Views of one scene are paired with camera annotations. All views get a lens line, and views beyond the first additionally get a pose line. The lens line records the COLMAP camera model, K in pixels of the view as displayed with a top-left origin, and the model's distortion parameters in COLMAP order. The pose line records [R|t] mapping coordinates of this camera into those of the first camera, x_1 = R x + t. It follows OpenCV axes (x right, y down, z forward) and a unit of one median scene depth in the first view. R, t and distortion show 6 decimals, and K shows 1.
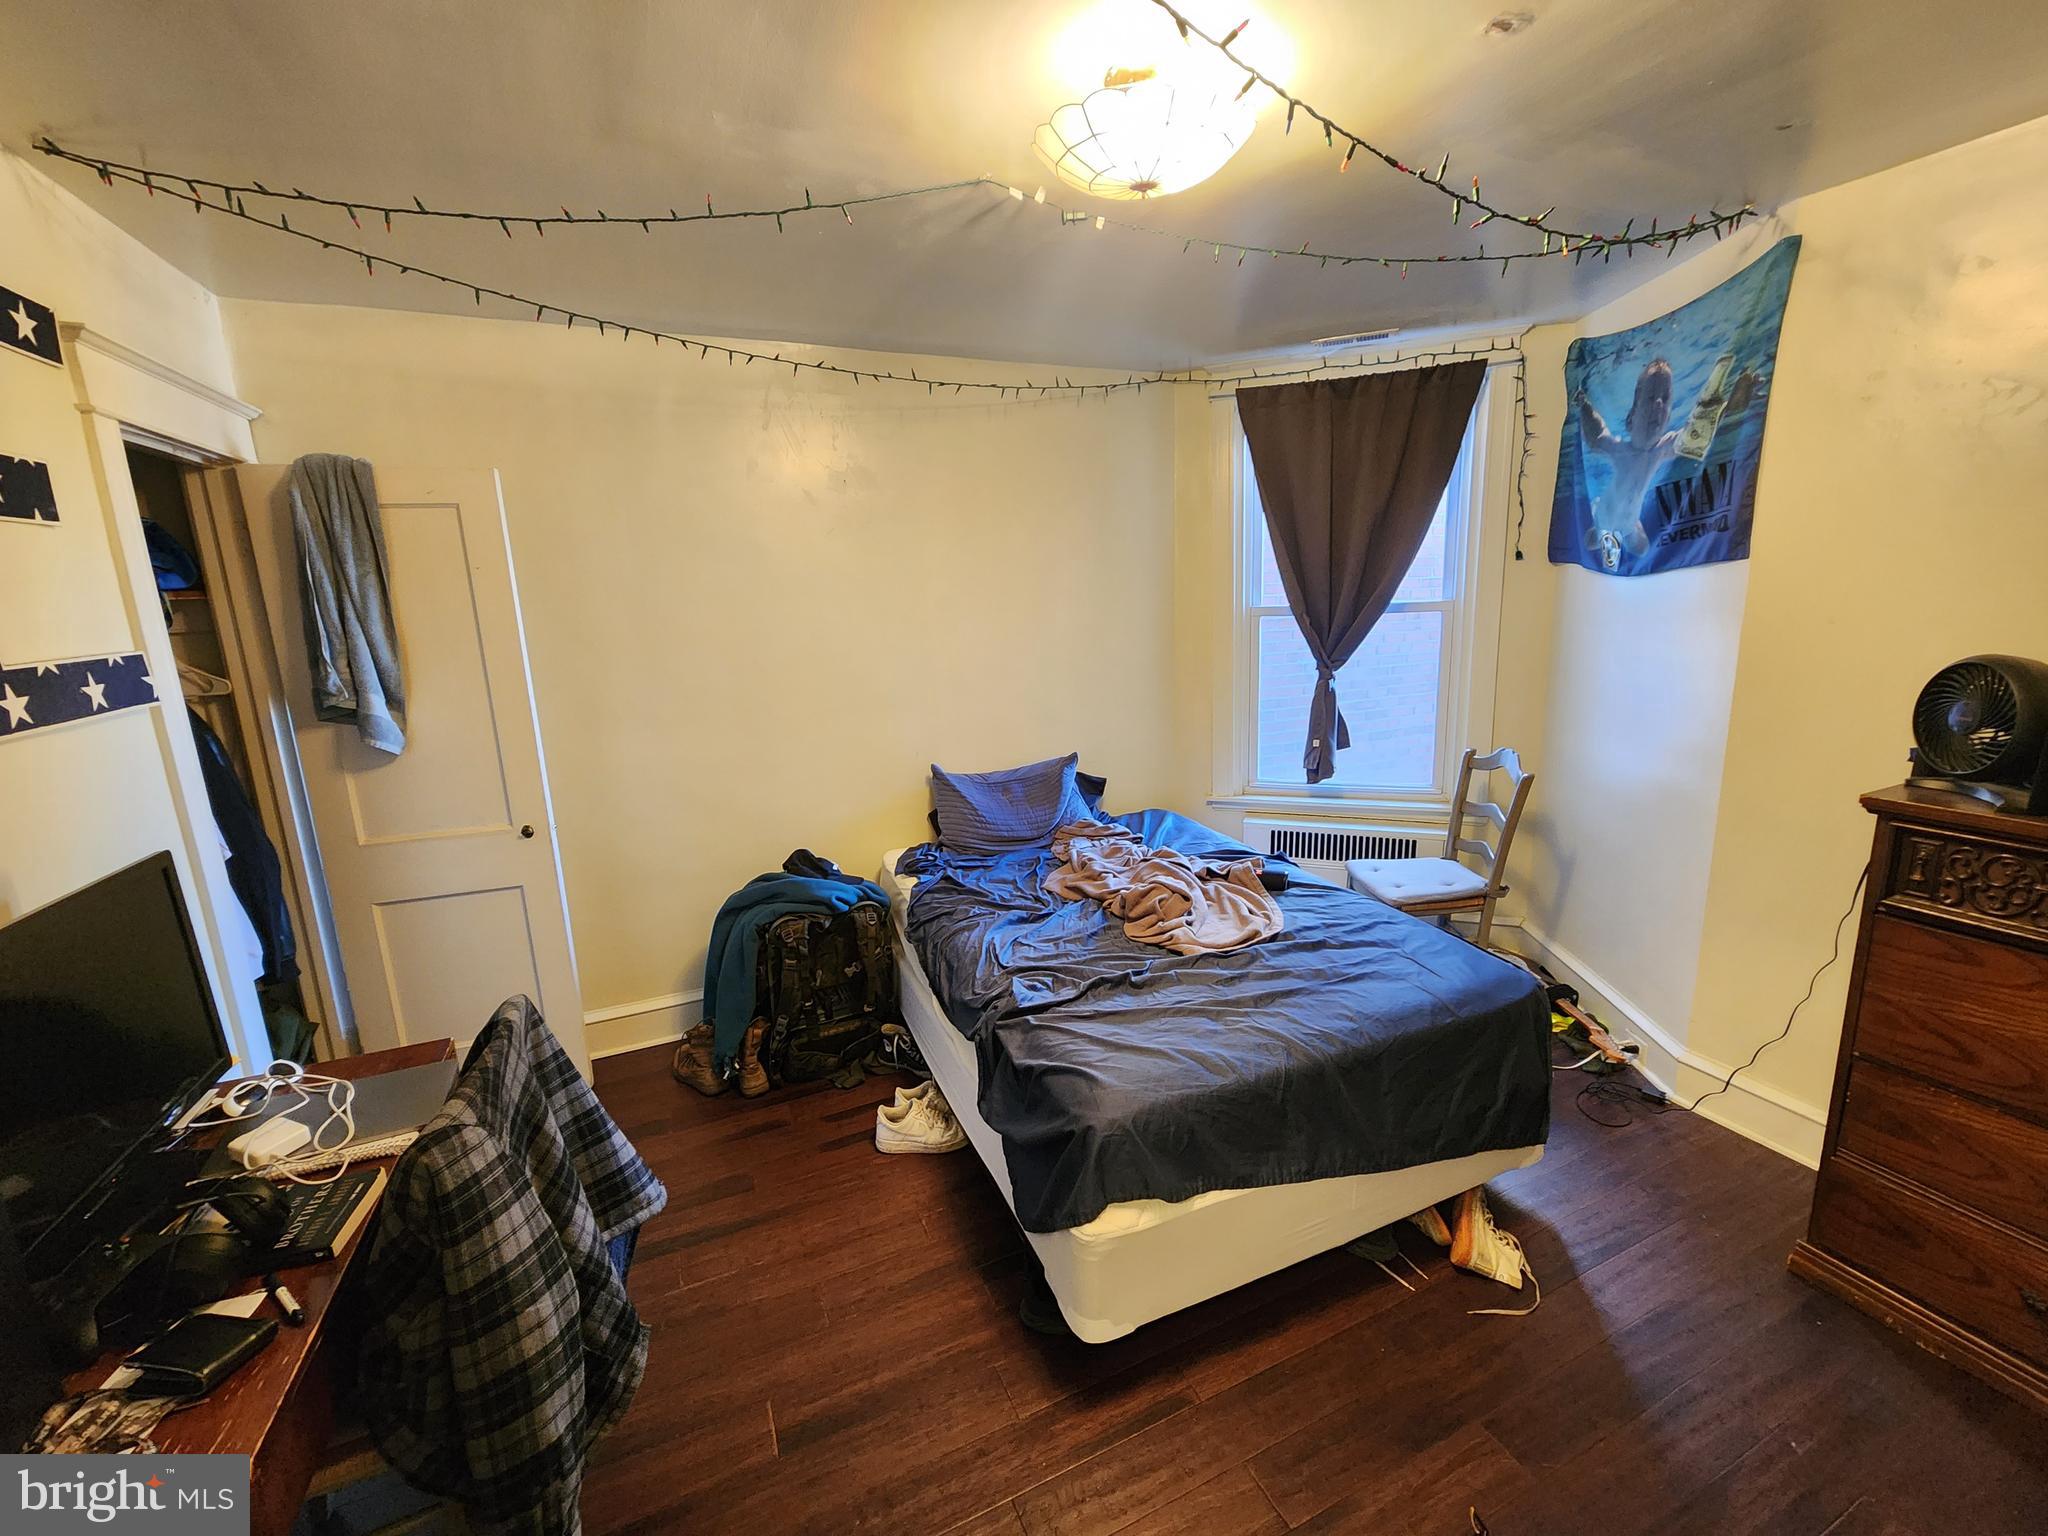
lens RADIAL K [[843.6, 0, 1029.1], [0, 843.6, 768.1], [0, 0, 1]] dist [-0.001378, -0.001145]
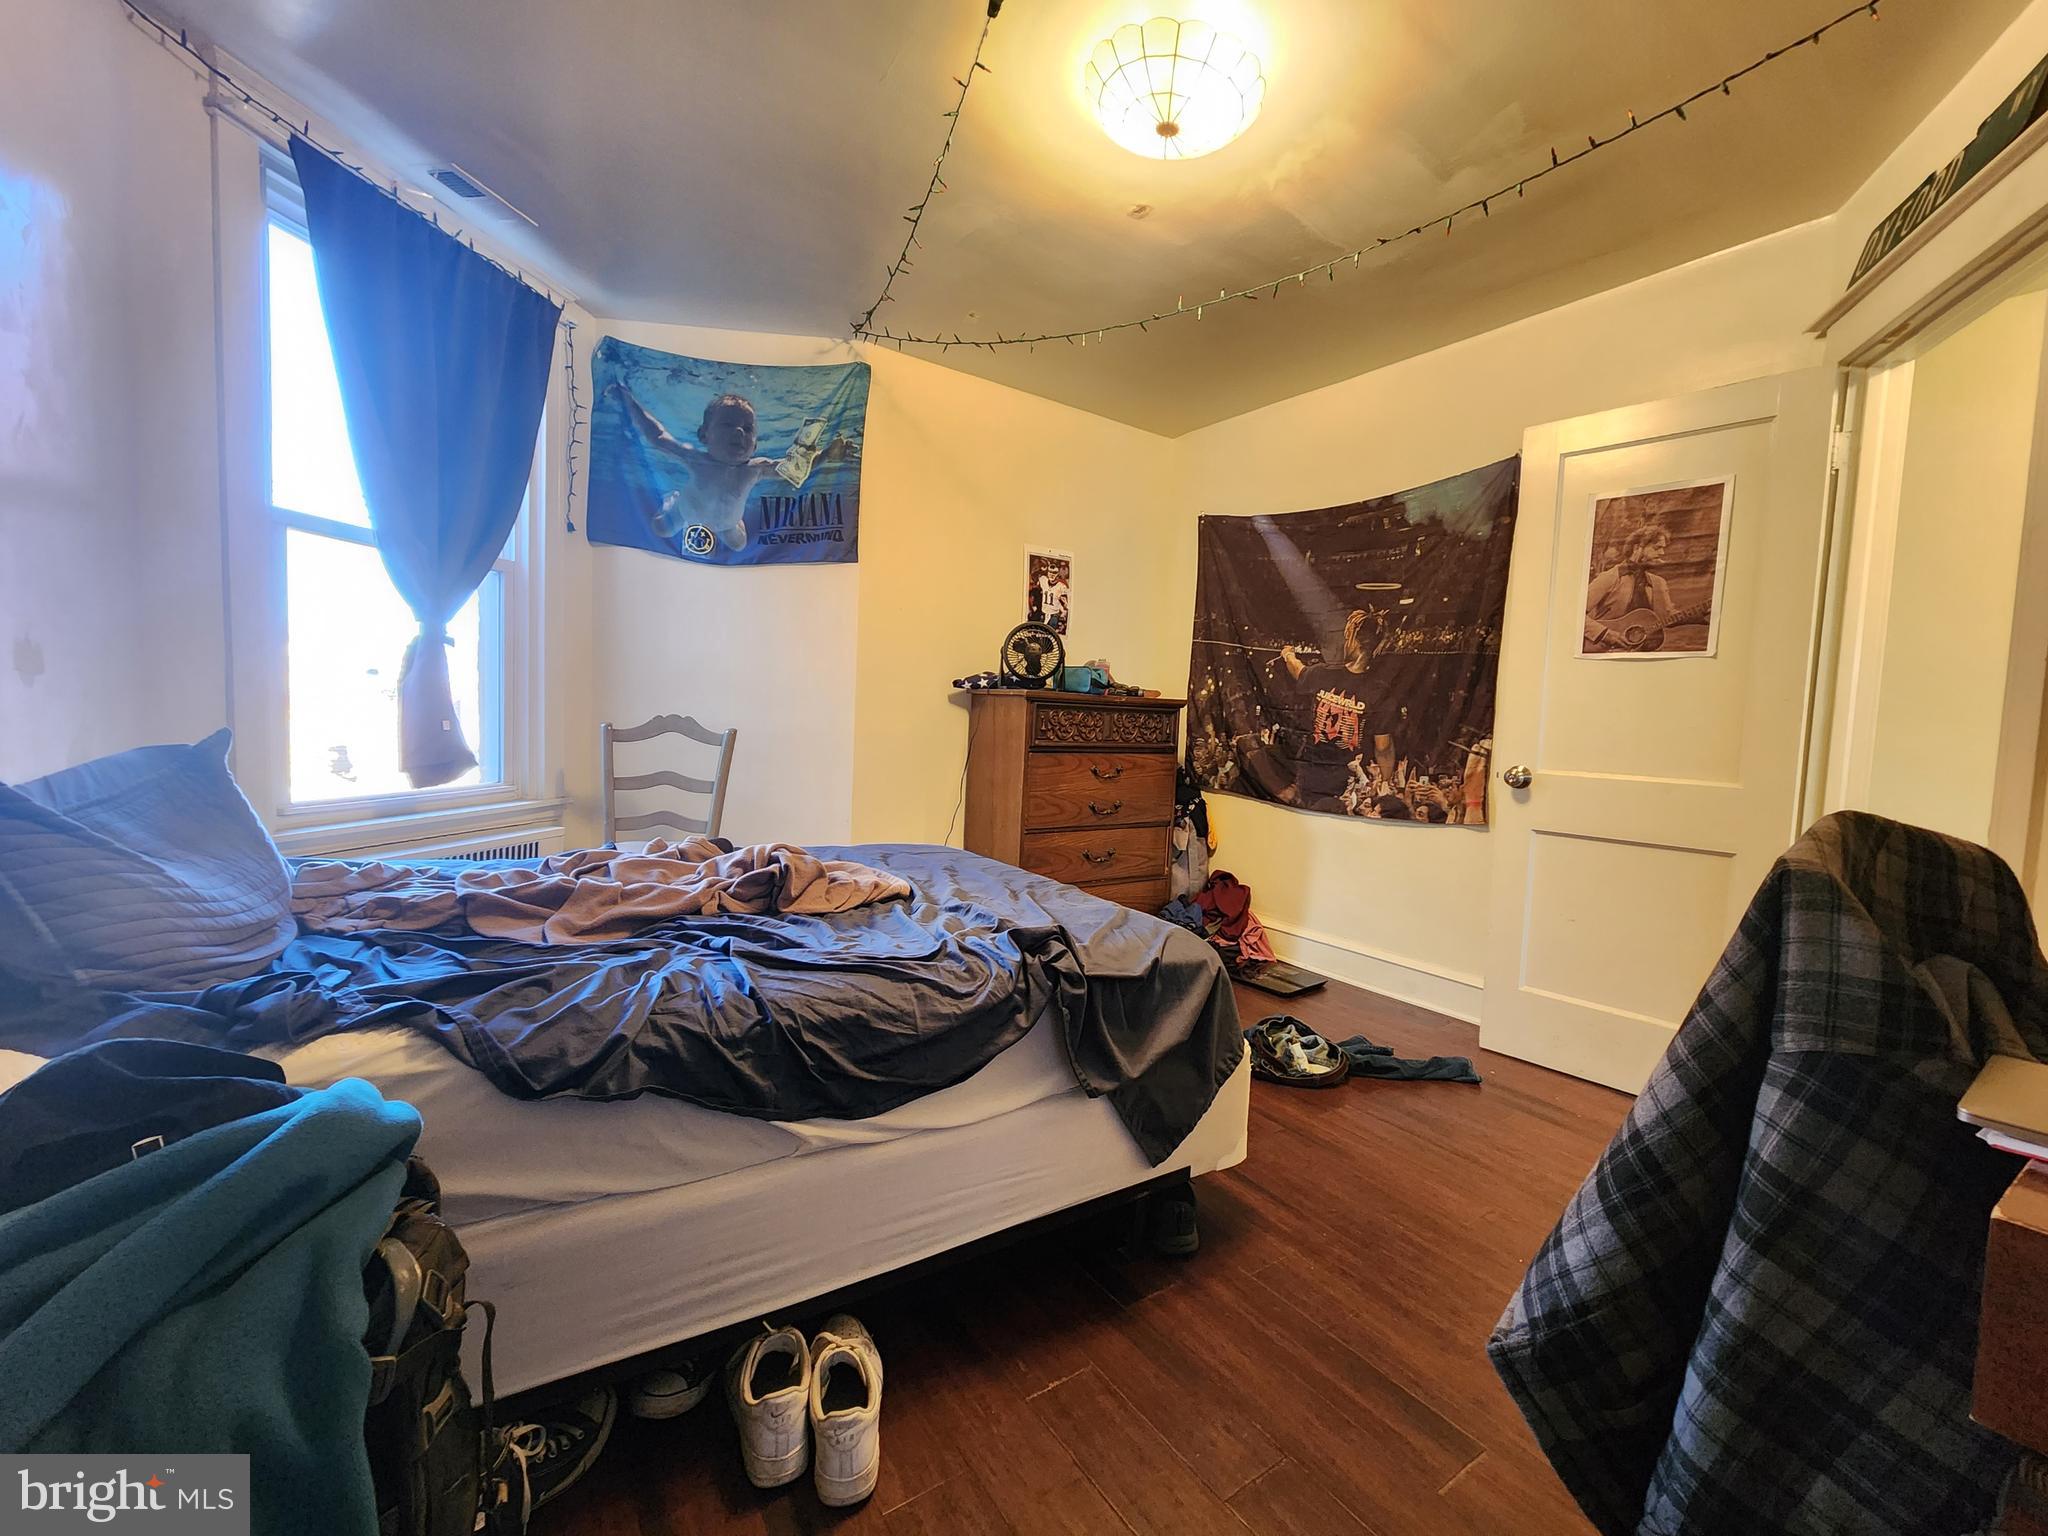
lens RADIAL K [[843.6, 0, 1021.8], [0, 843.6, 769.9], [0, 0, 1]] dist [-0.001378, -0.001145]
pose [[-0.177445, -0.028969, 0.983704, -0.588905], [0.165830, 0.984394, 0.058903, 0.063262], [-0.970059, 0.173580, -0.169871, 0.893645]]
